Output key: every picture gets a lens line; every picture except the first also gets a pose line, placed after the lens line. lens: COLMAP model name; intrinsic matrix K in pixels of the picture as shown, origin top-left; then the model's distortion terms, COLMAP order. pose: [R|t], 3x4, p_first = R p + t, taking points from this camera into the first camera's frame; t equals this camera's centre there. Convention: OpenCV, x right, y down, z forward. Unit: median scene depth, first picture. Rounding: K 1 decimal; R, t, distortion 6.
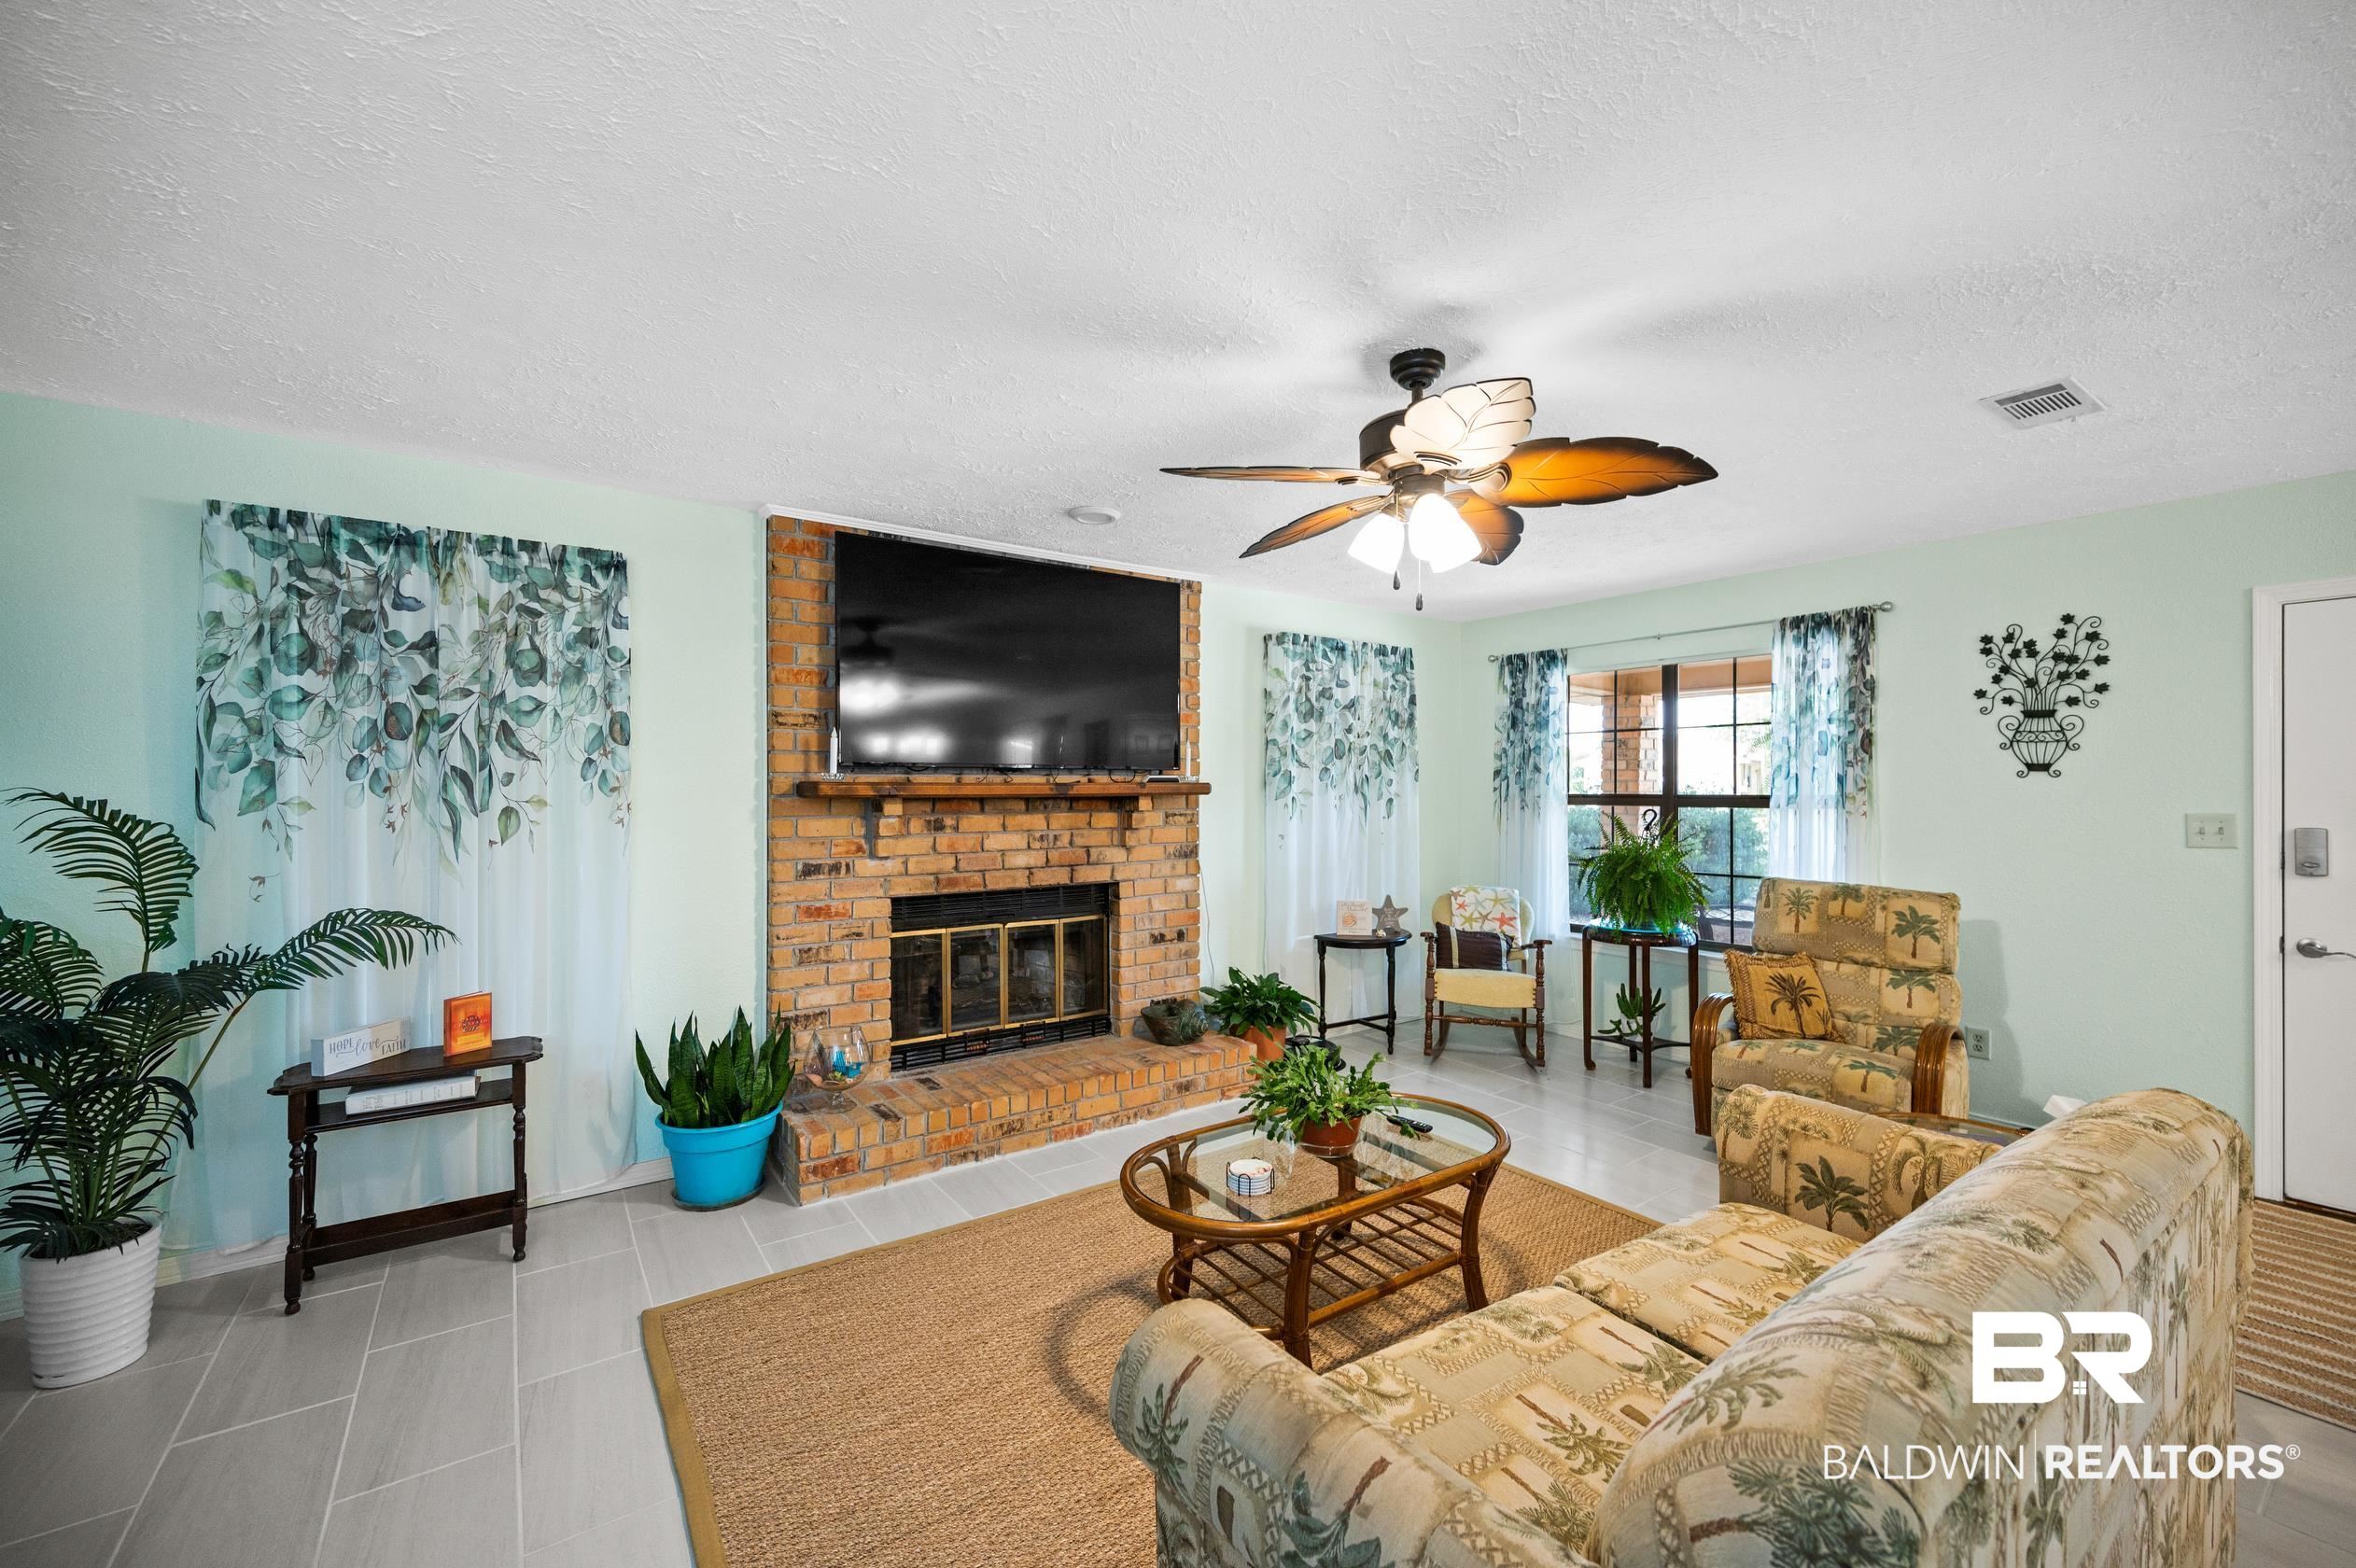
lens RADIAL K [[955.0, 0, 1187.6], [0, 955.0, 790.2], [0, 0, 1]] dist [-0.000500, 0.000132]
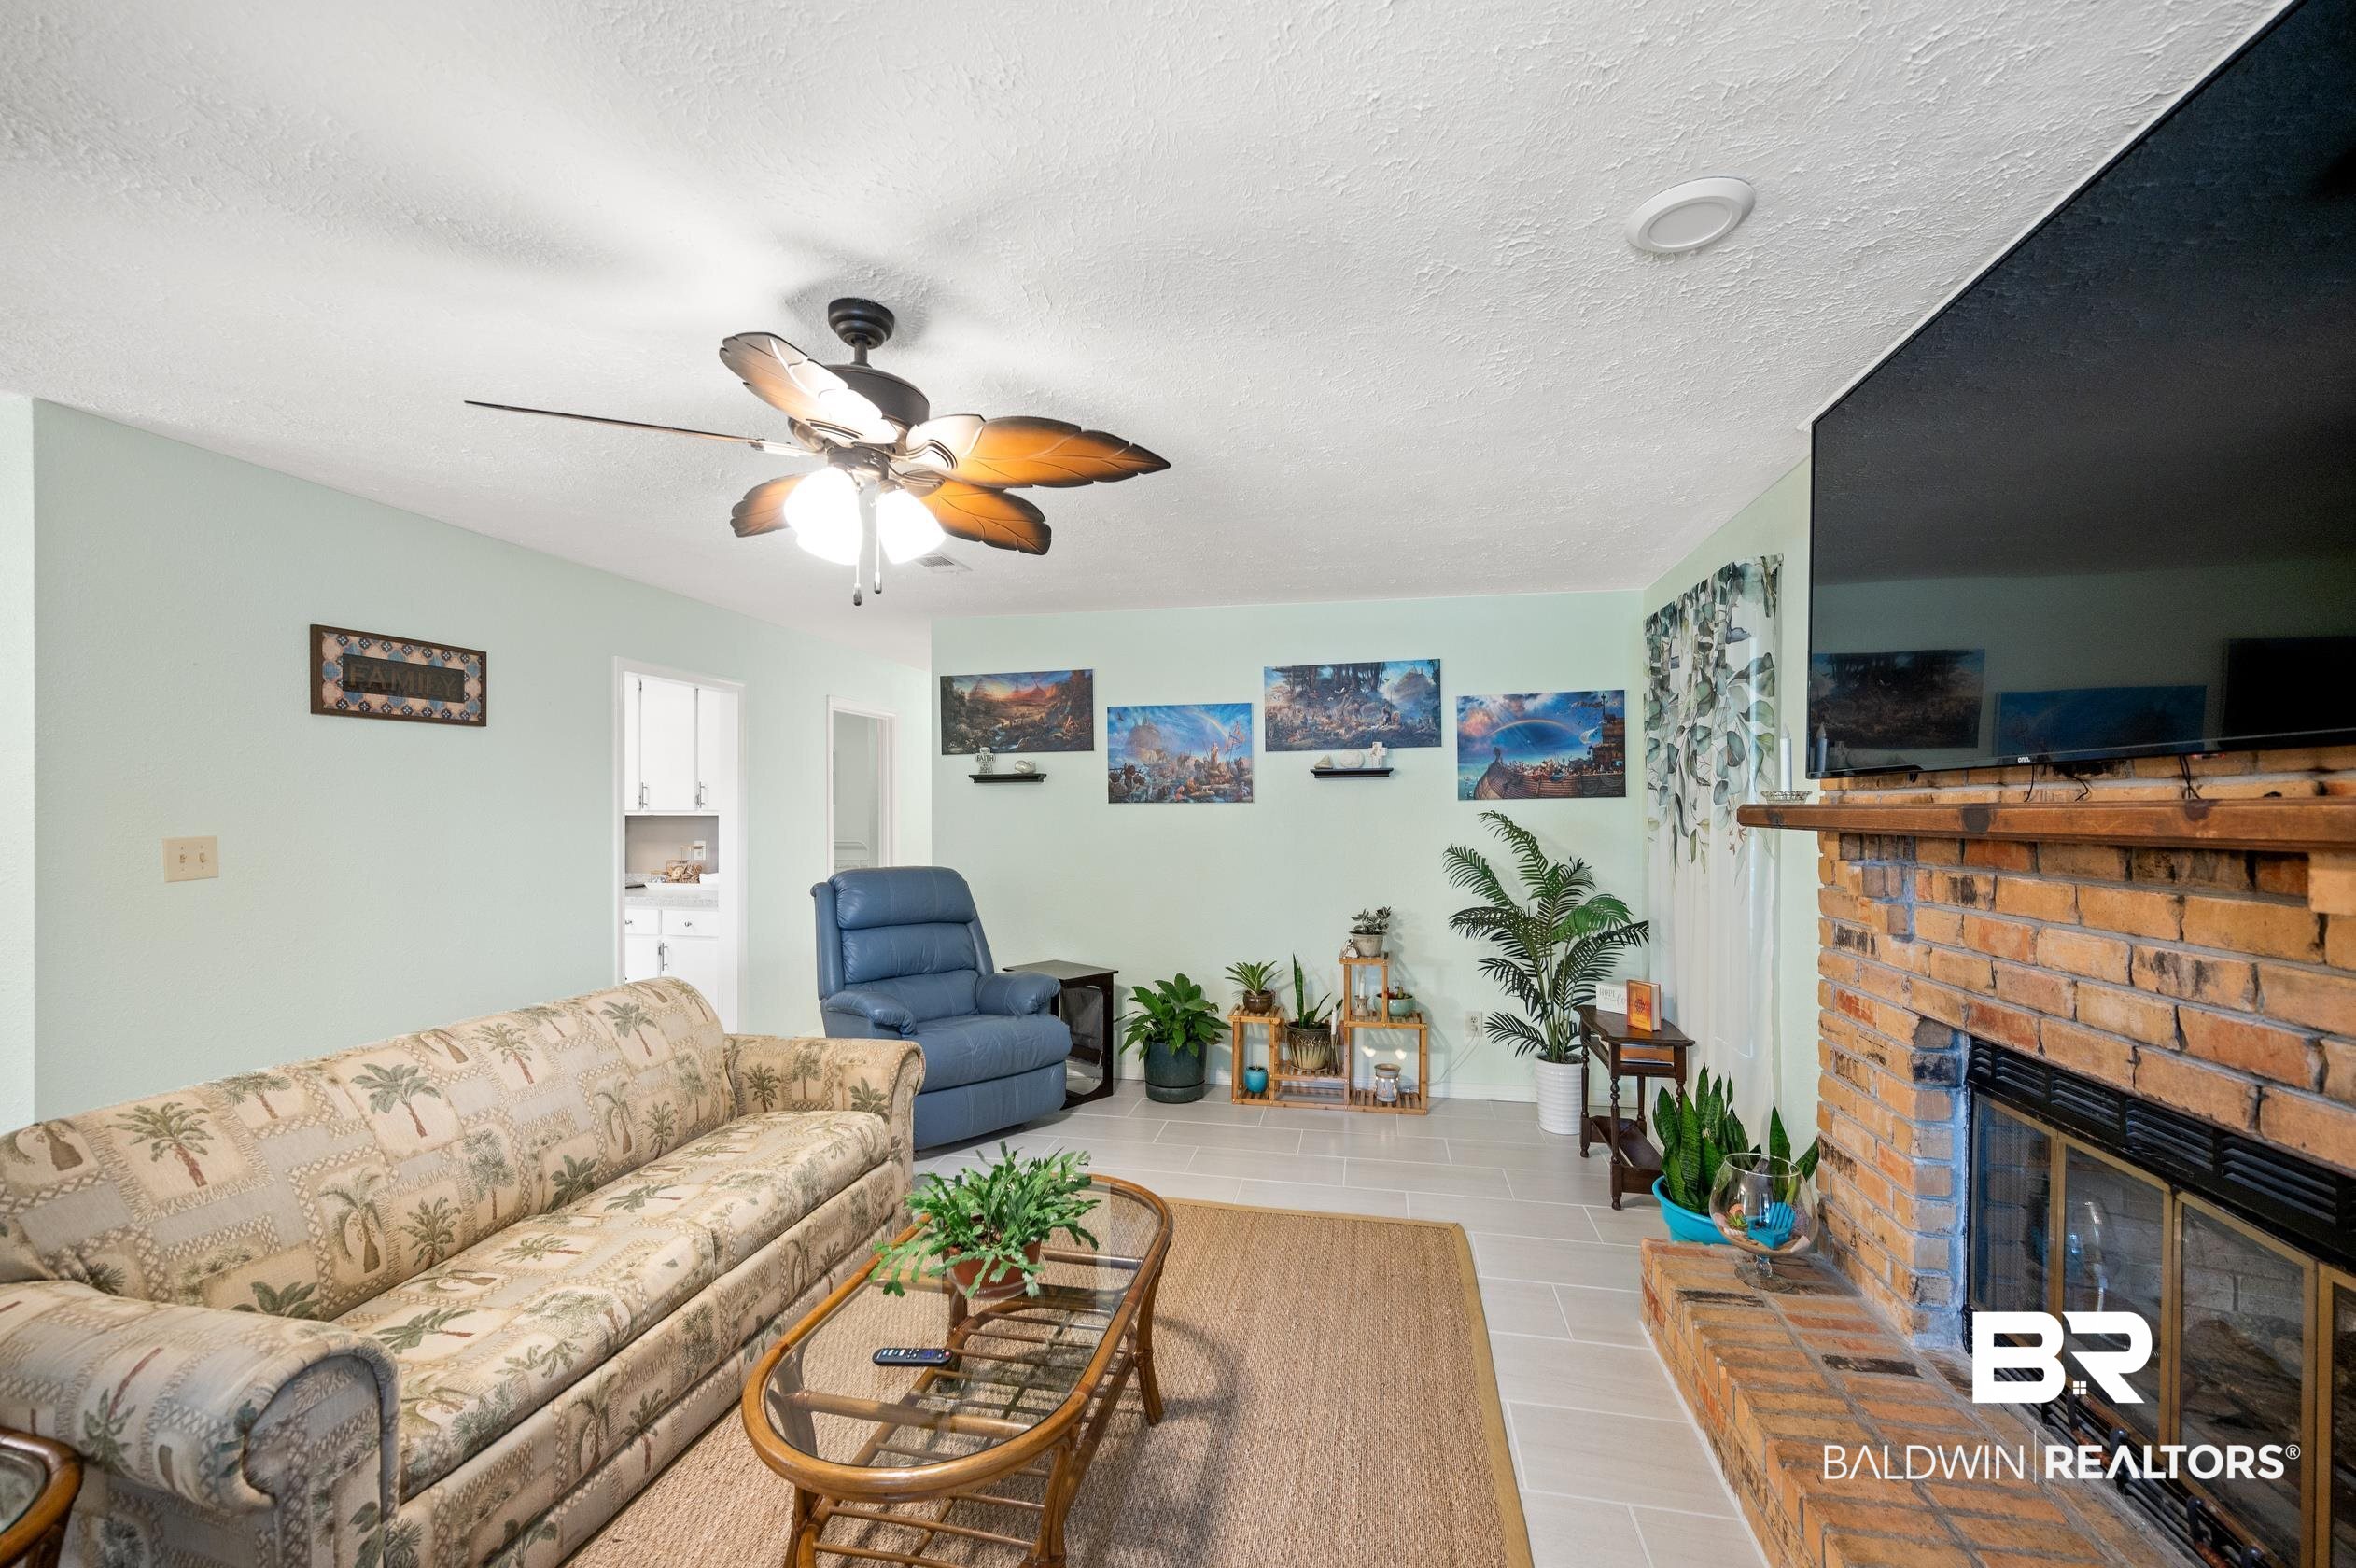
lens RADIAL K [[935.0, 0, 1186.3], [0, 935.0, 806.5], [0, 0, 1]] dist [0.000653, 0.000105]
pose [[-0.733533, 0.000282, -0.679654, 0.330671], [0.000883, 0.999999, -0.000539, -0.005795], [0.679653, -0.000996, -0.733533, 1.010045]]
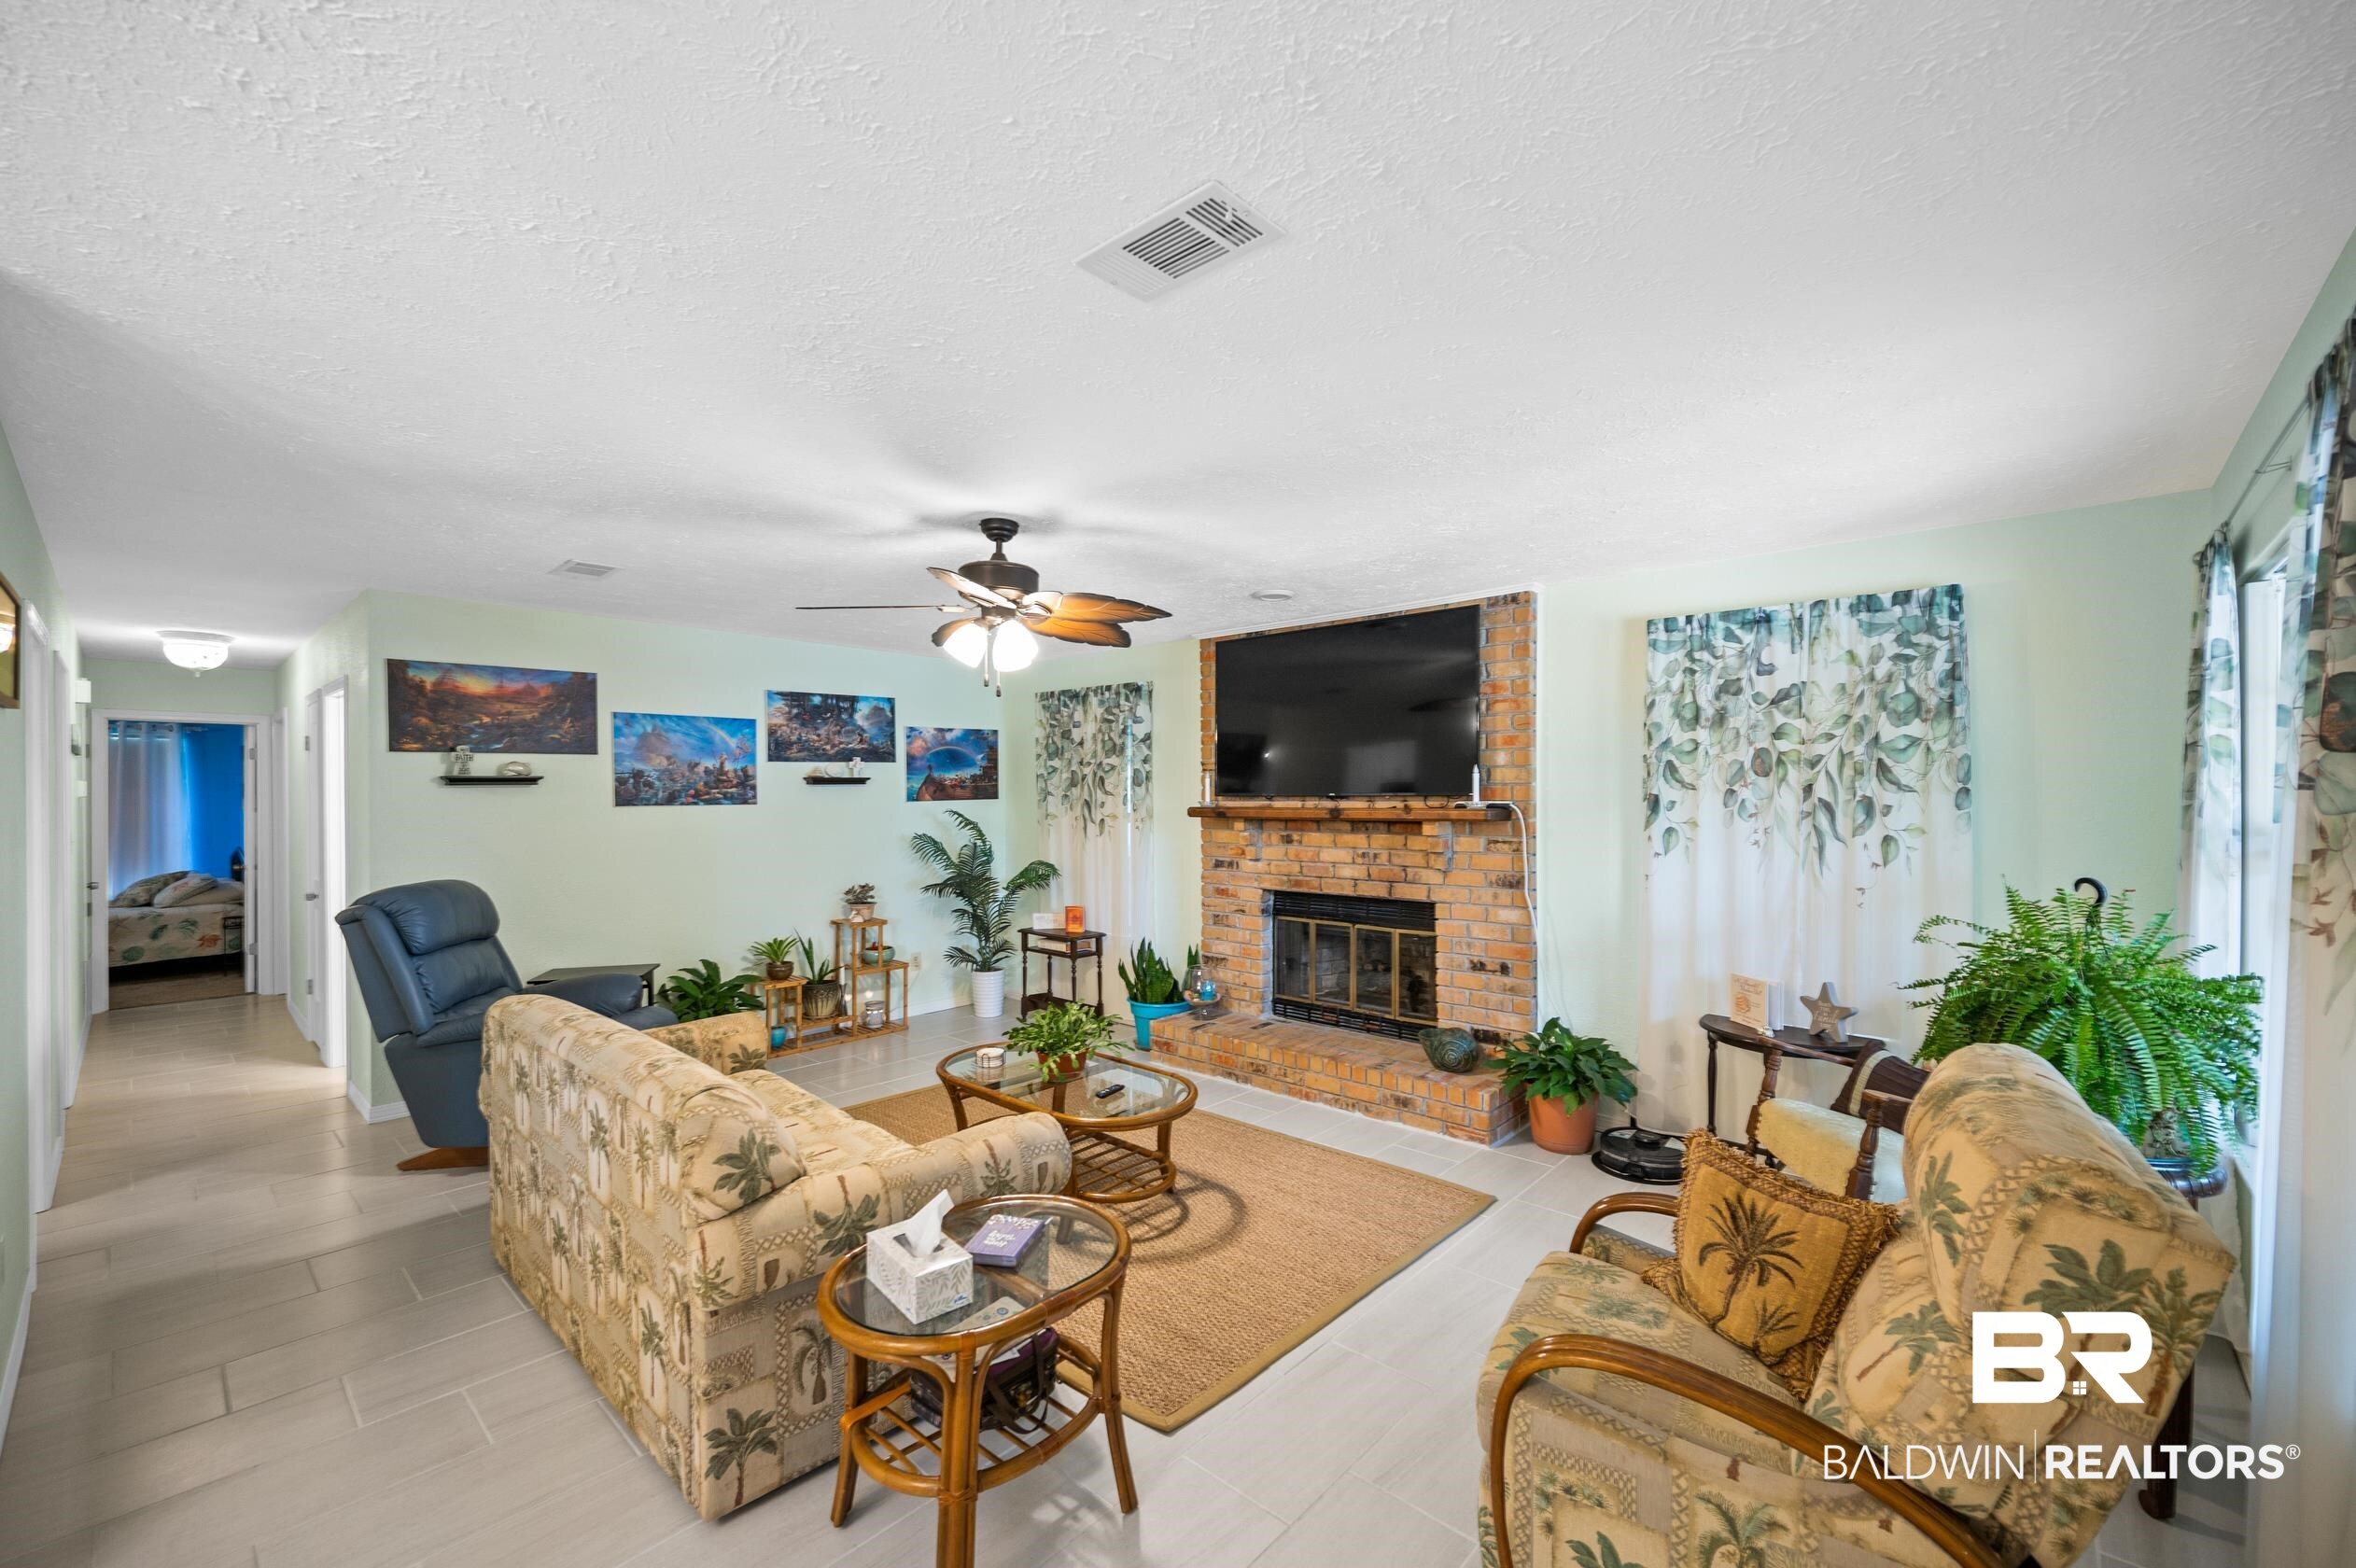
lens RADIAL K [[959.0, 0, 1167.9], [0, 959.0, 792.9], [0, 0, 1]] dist [-0.003543, 0.000274]
pose [[0.198996, -0.001097, -0.980000, 0.953138], [0.001991, 0.999998, -0.000715, -0.025604], [0.979998, -0.001809, 0.198998, 0.531806]]
